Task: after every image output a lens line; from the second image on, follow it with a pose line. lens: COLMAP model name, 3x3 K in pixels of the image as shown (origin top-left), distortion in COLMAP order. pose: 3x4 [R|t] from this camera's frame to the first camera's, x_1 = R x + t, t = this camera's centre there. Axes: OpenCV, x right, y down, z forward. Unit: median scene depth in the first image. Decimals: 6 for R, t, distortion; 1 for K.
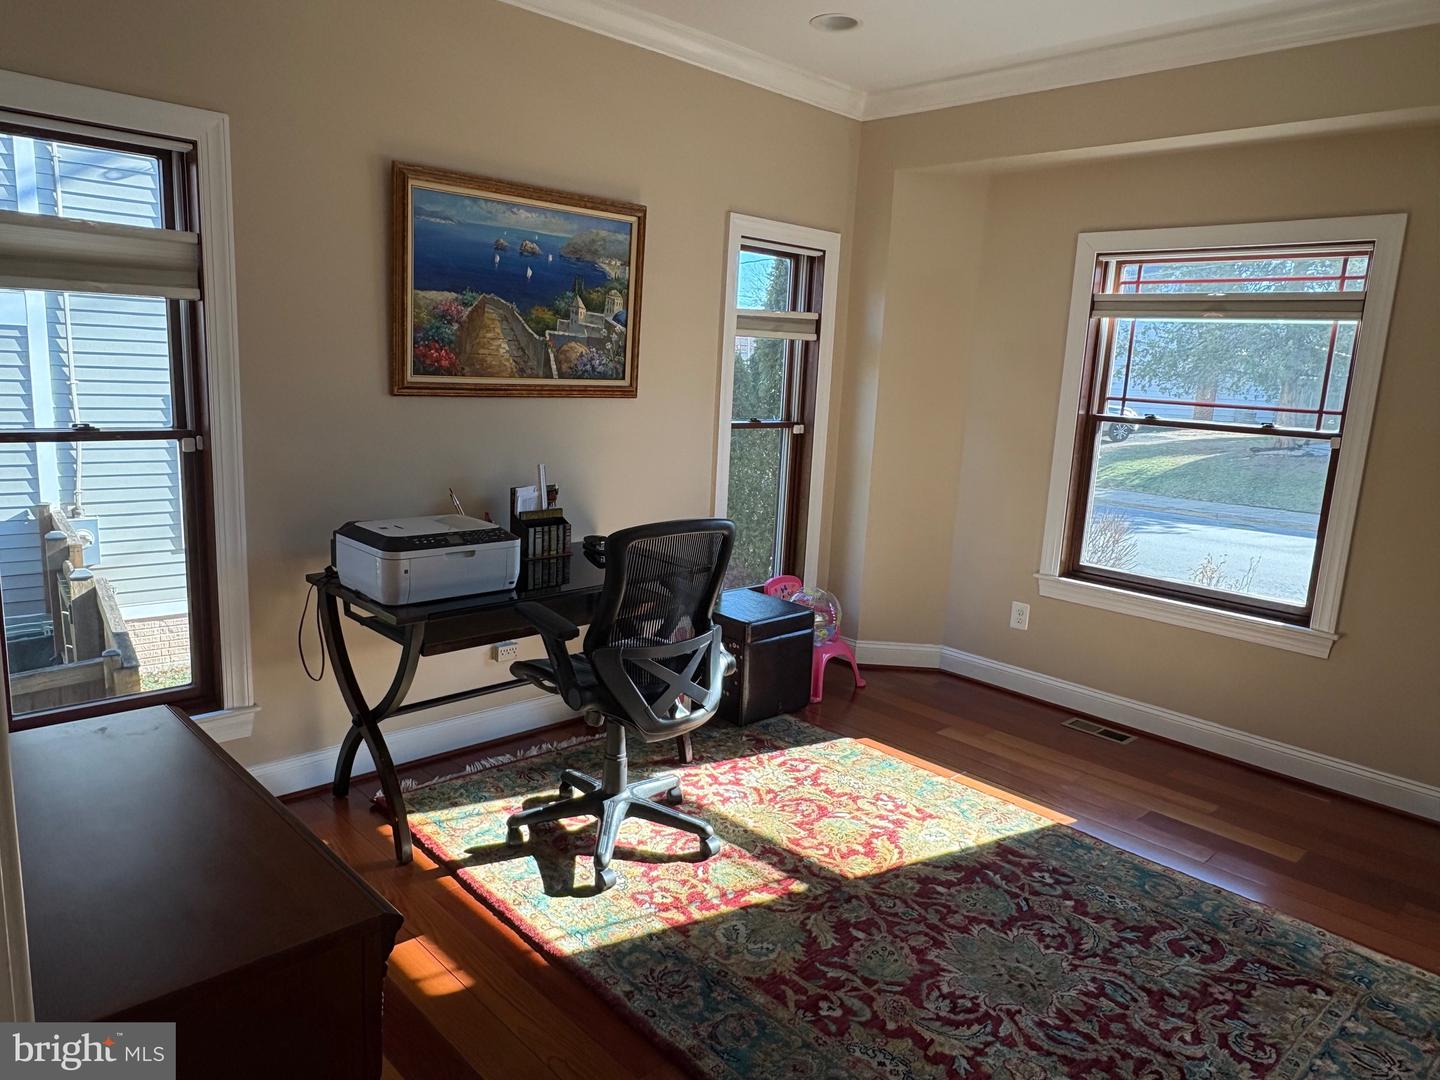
lens RADIAL K [[962.5, 0, 720.0], [0, 962.5, 540.0], [0, 0, 1]] dist [0.005882, 0.001993]
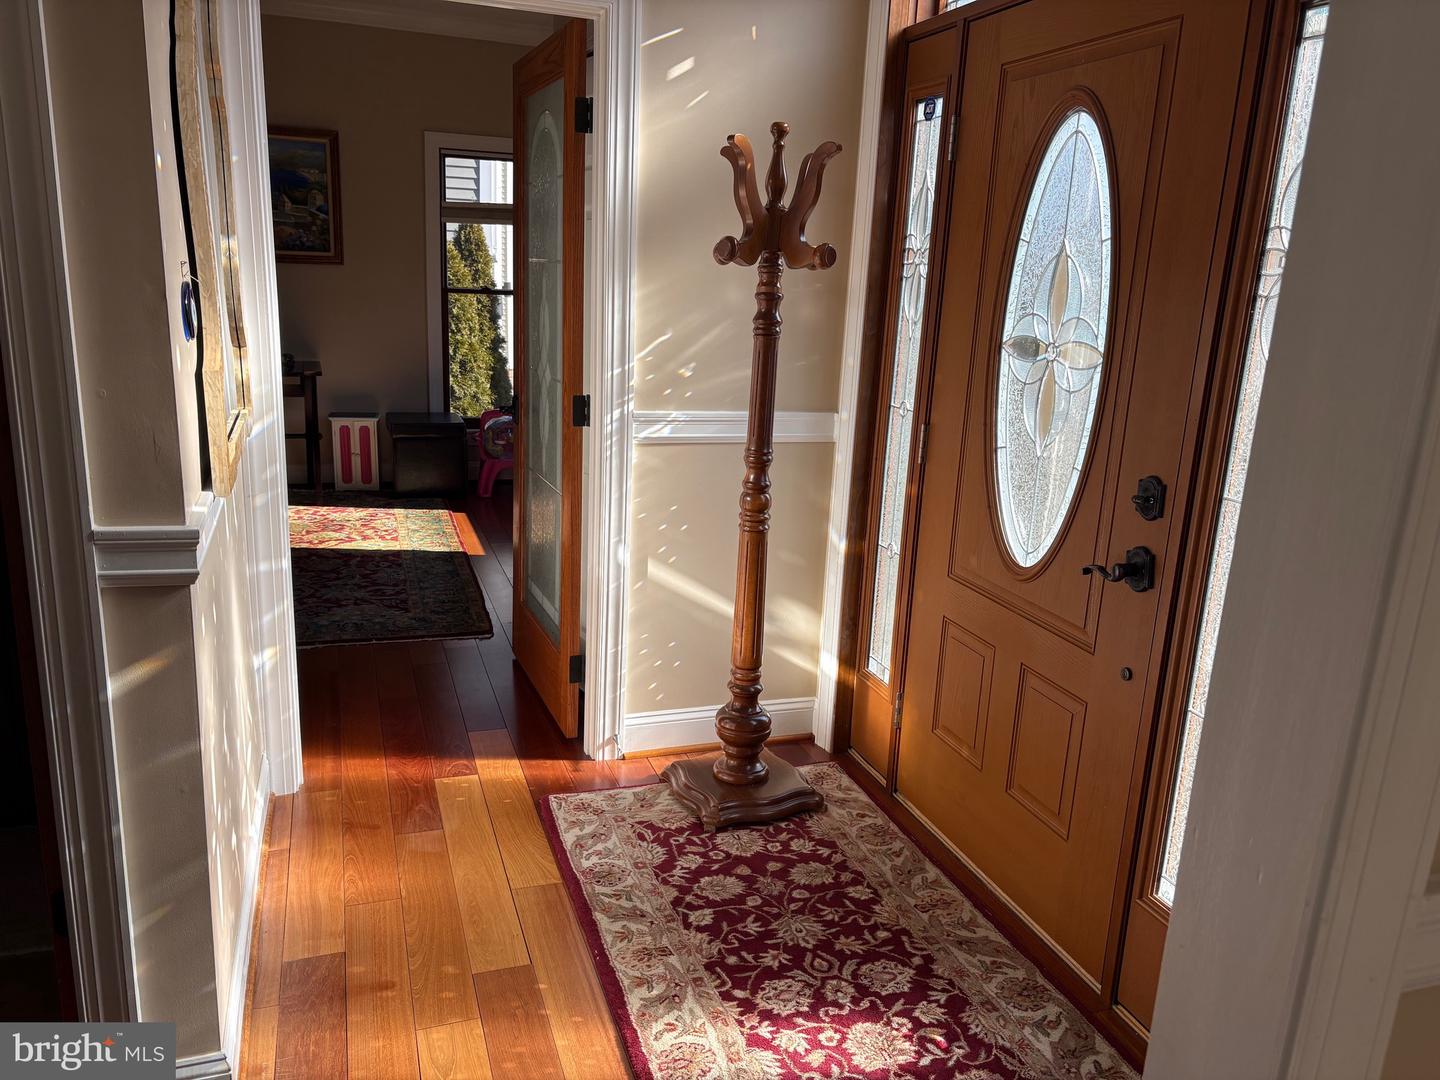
lens RADIAL K [[1079.6, 0, 720.0], [0, 1079.6, 540.0], [0, 0, 1]] dist [0.046821, -0.061131]
pose [[0.905181, 0.095741, -0.414103, 1.219188], [-0.077056, 0.995120, 0.061637, 0.128377], [0.417984, -0.023883, 0.908141, -0.280659]]
